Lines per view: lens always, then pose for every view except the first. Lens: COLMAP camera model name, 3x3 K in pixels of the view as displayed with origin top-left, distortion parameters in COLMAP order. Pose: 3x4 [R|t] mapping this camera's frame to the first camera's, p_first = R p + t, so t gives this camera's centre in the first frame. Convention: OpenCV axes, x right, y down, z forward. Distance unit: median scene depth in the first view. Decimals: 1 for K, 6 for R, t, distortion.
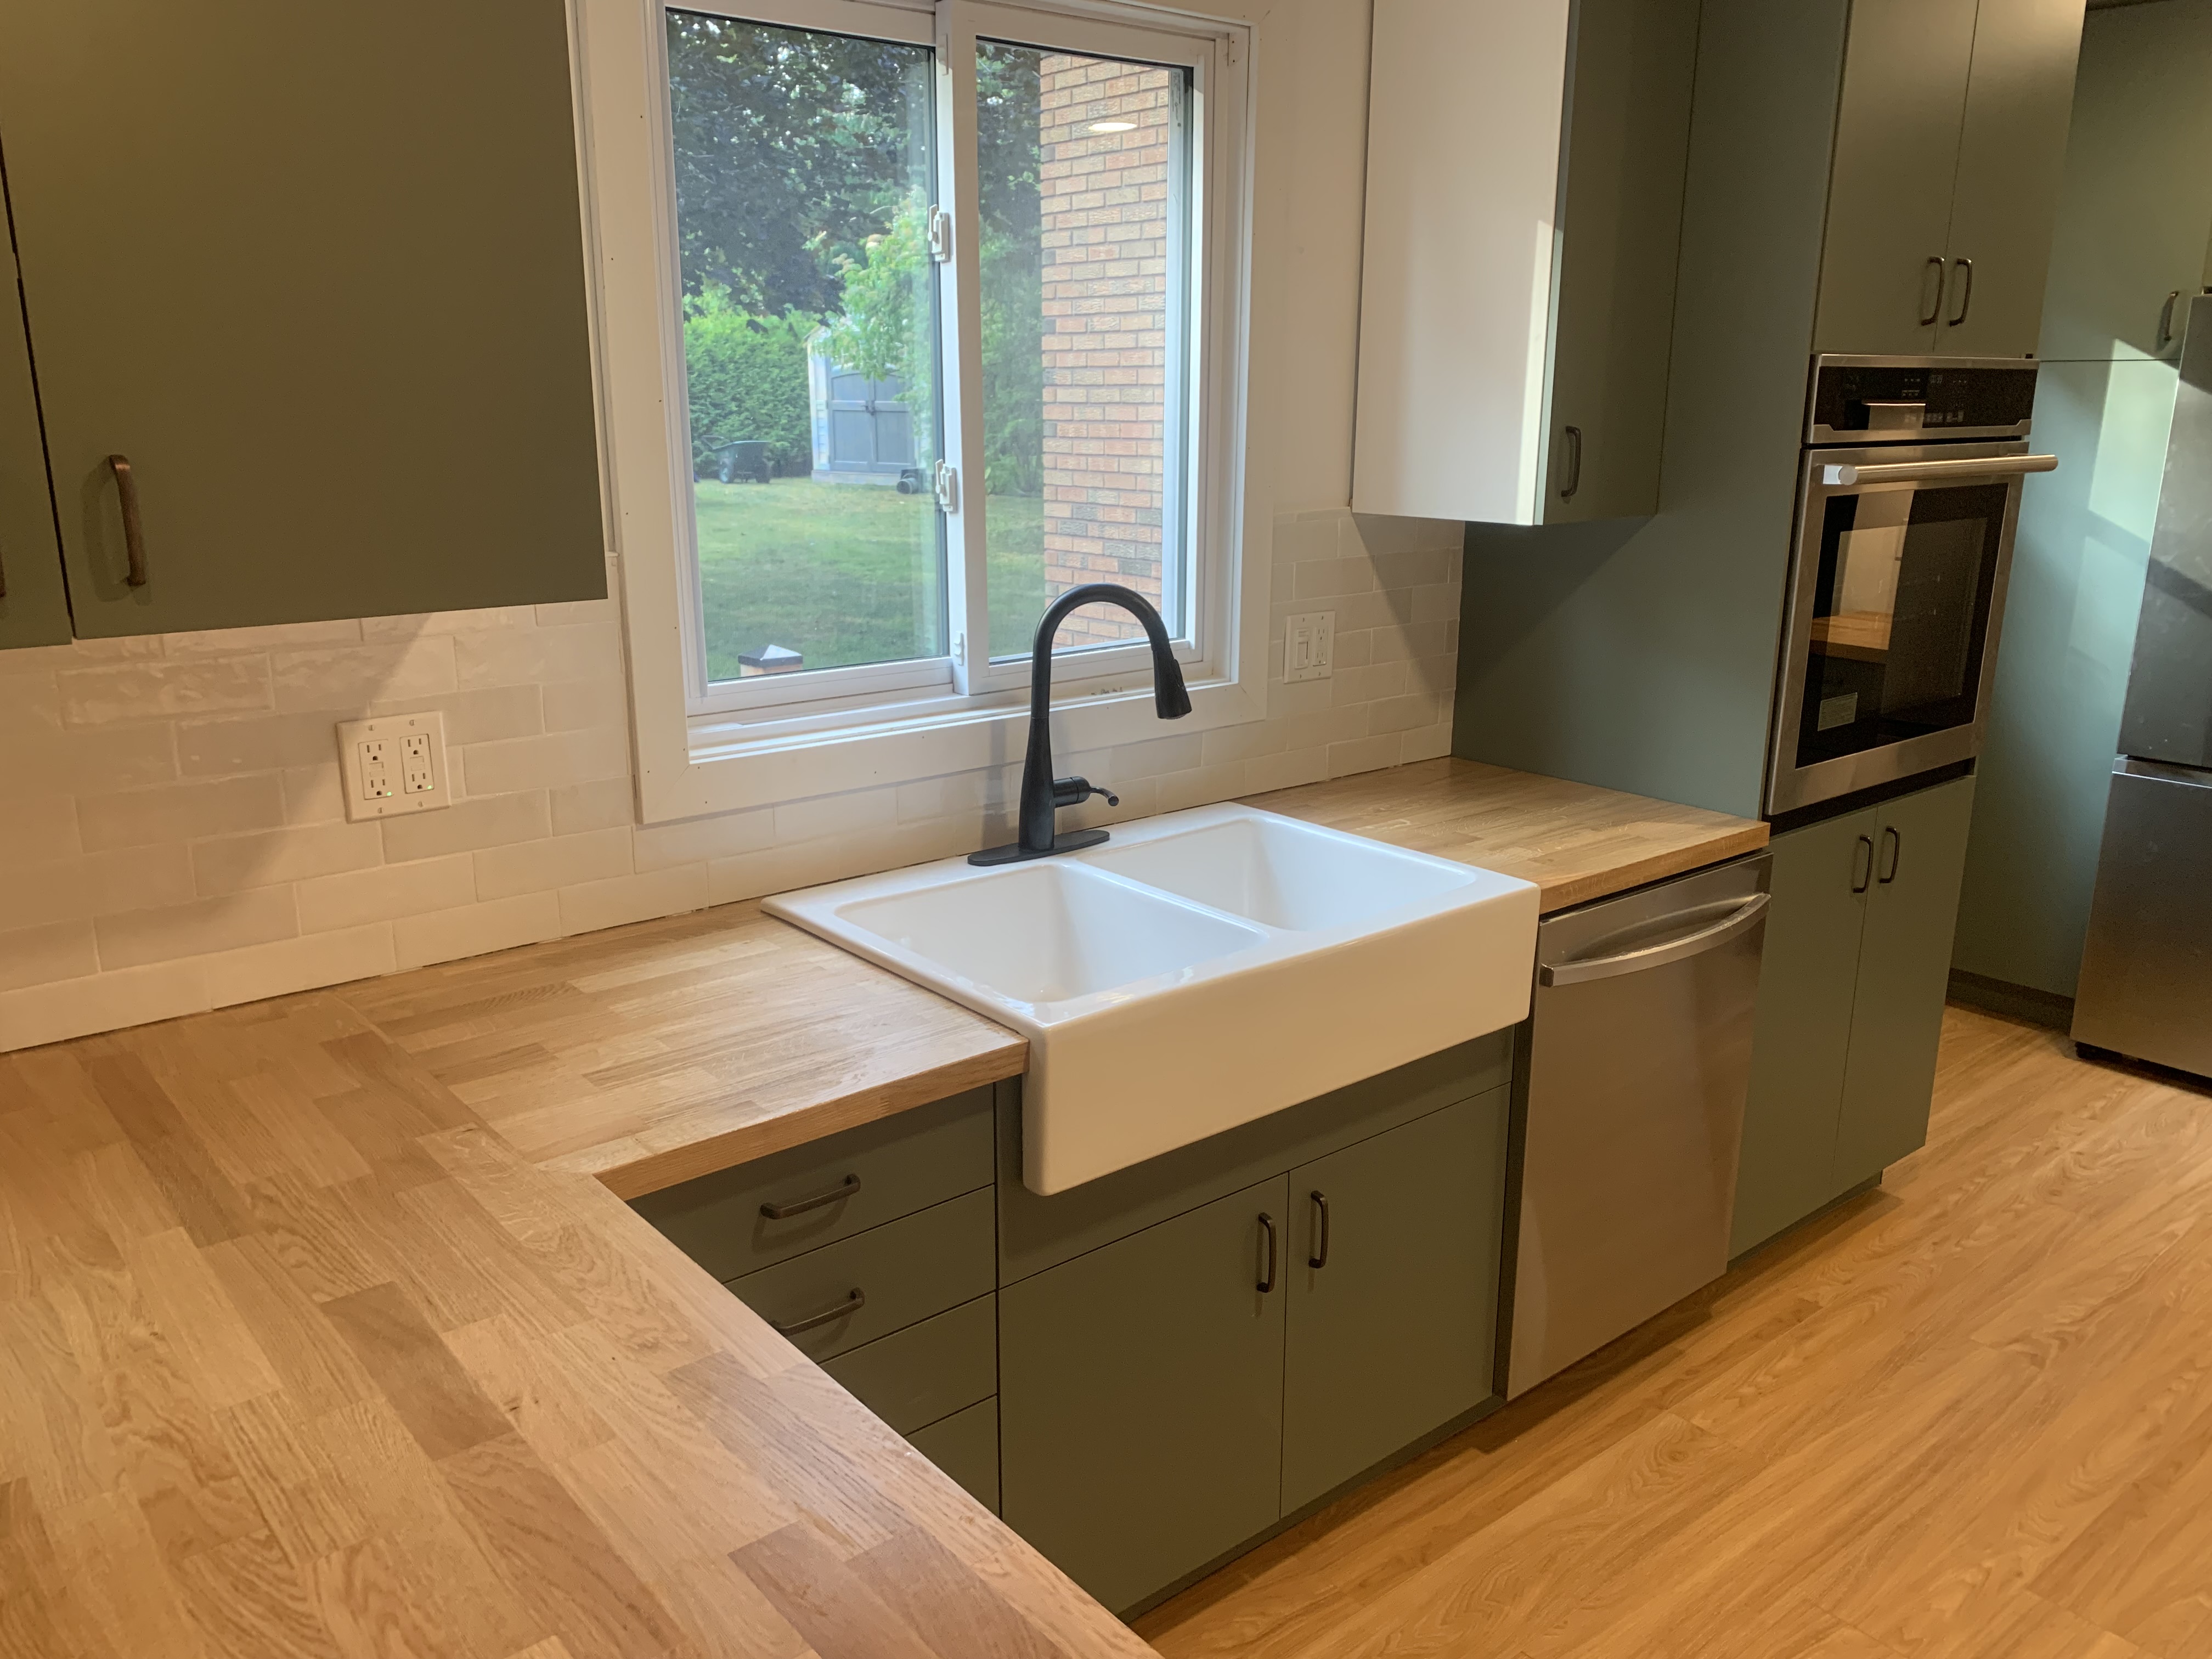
lens RADIAL K [[1690.8, 0, 1106.7], [0, 1690.8, 838.1], [0, 0, 1]] dist [0.026059, -0.004496]
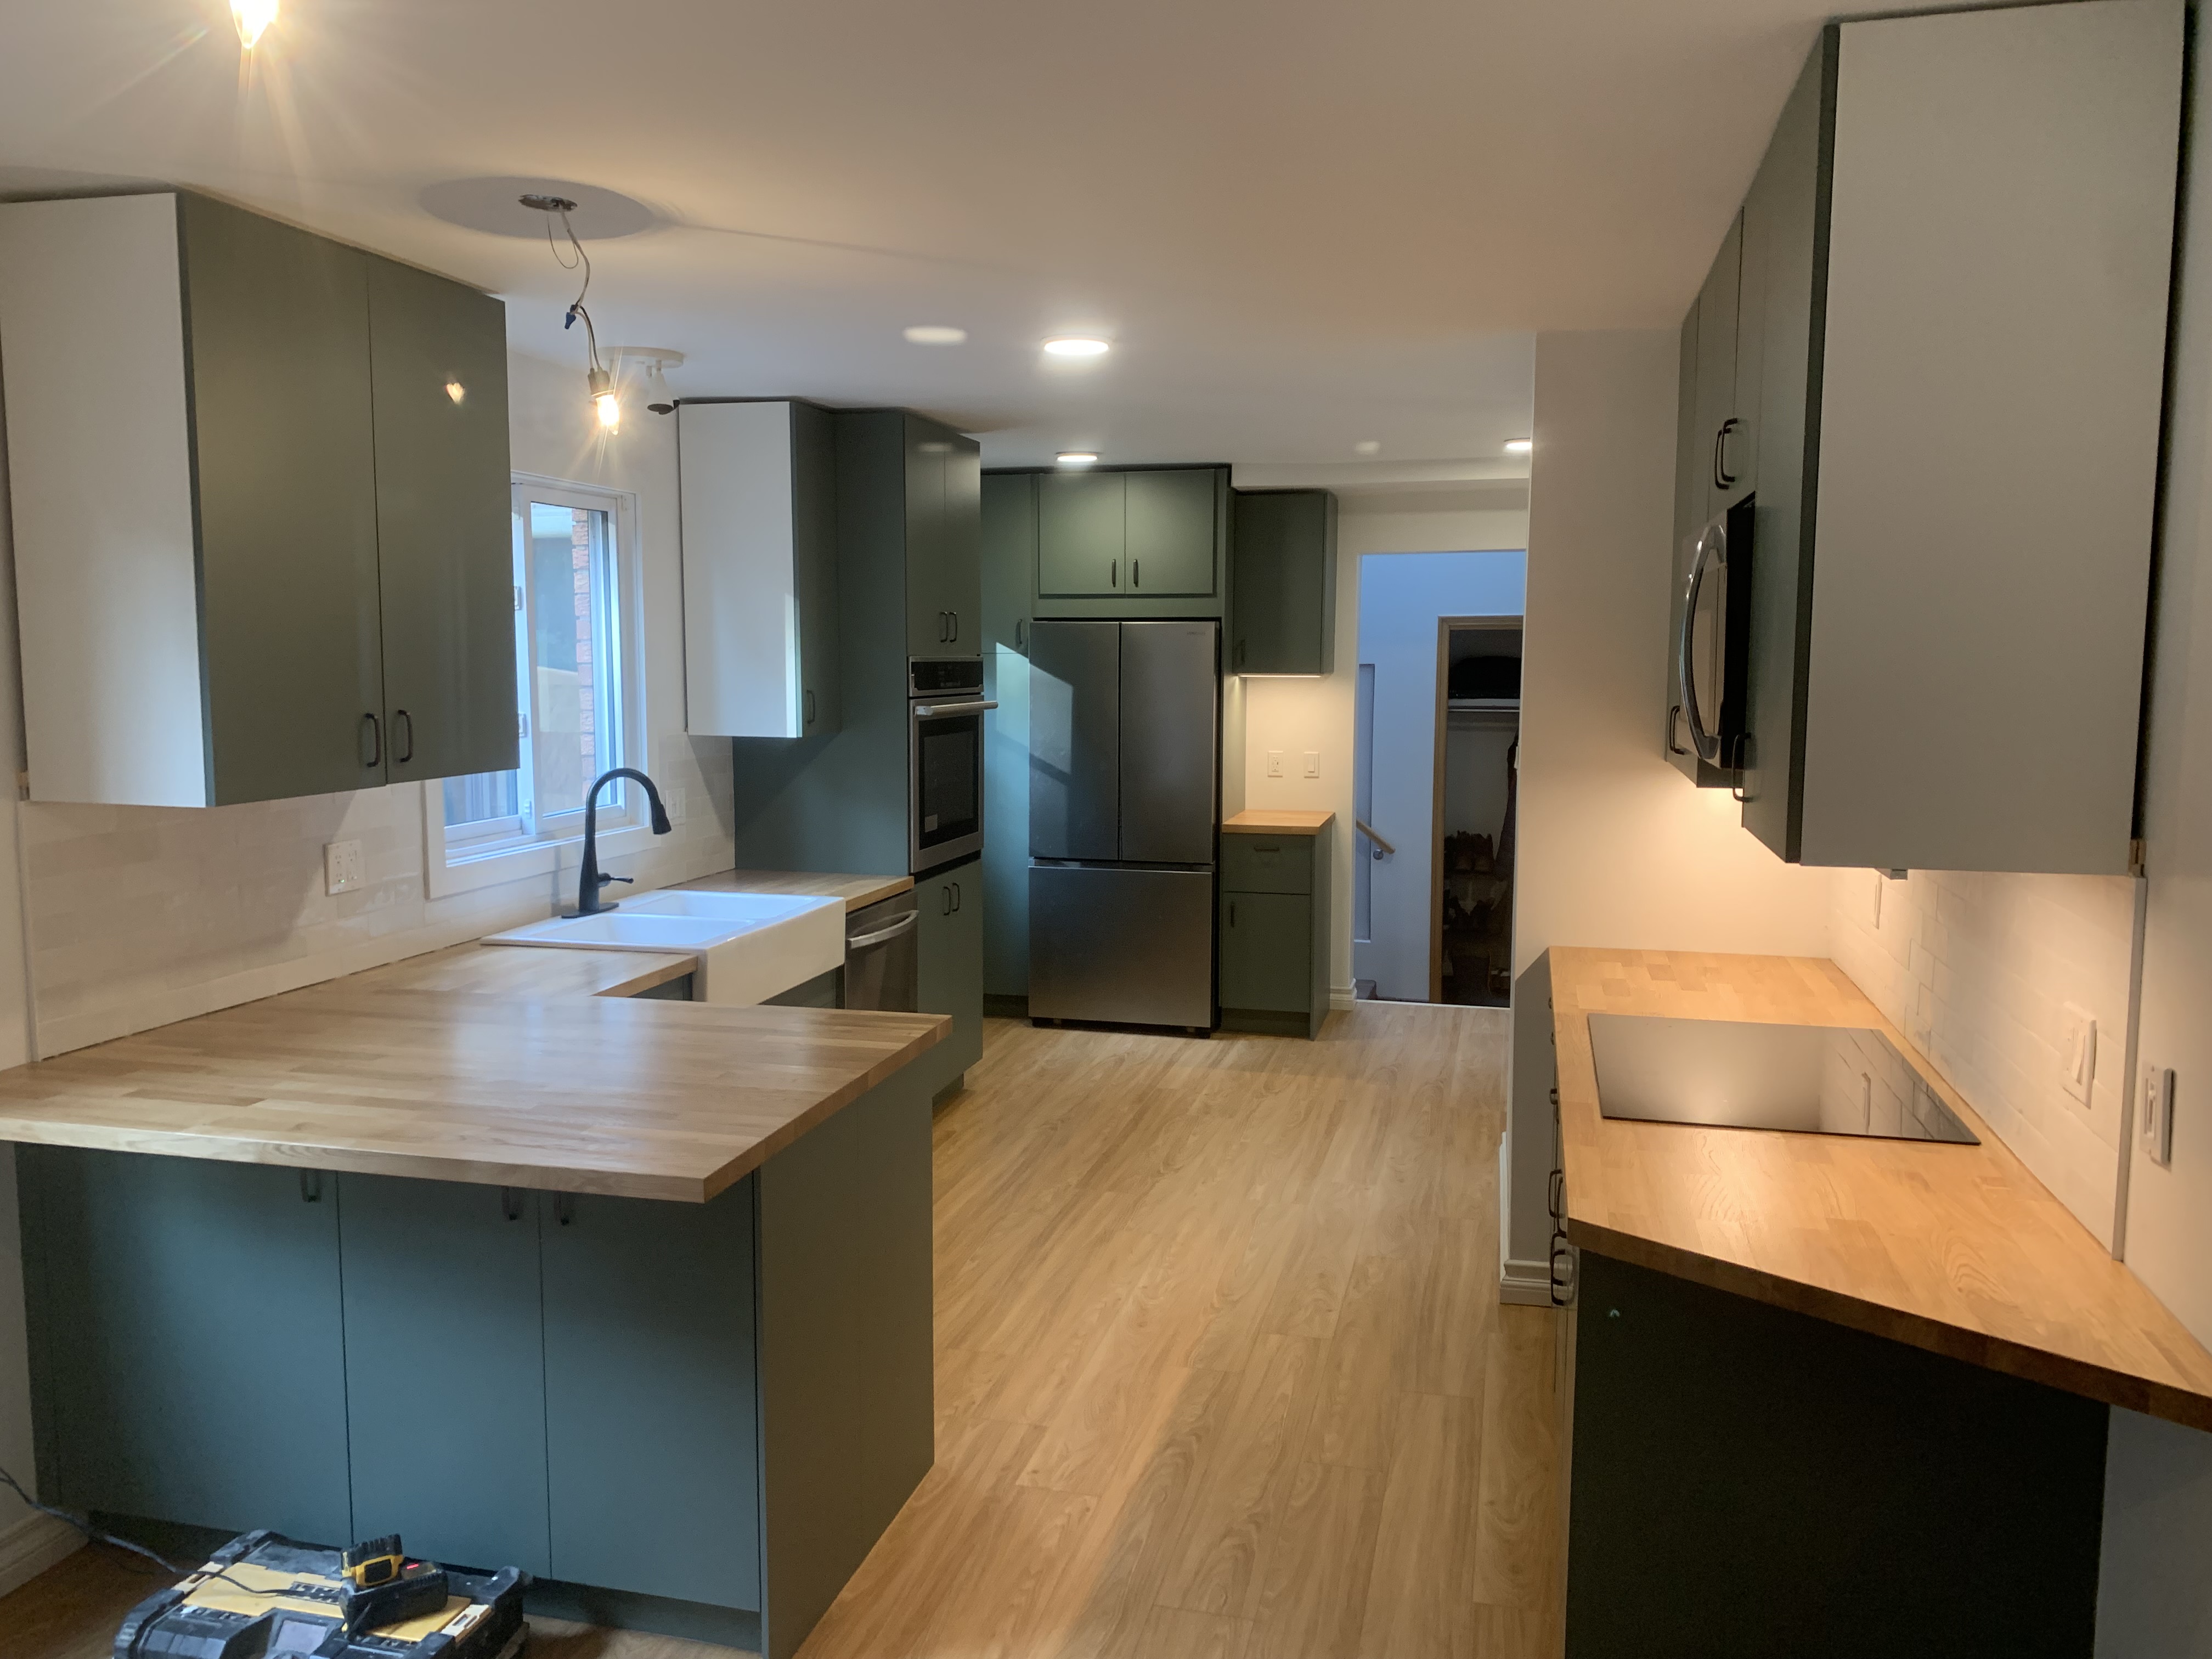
lens RADIAL K [[1677.6, 0, 1064.7], [0, 1677.6, 831.0], [0, 0, 1]] dist [0.001973, -0.002736]
pose [[0.819388, -0.059314, 0.570162, -0.627588], [0.144305, 0.983944, -0.105023, 0.179666], [-0.554779, 0.168332, 0.814791, -0.779671]]
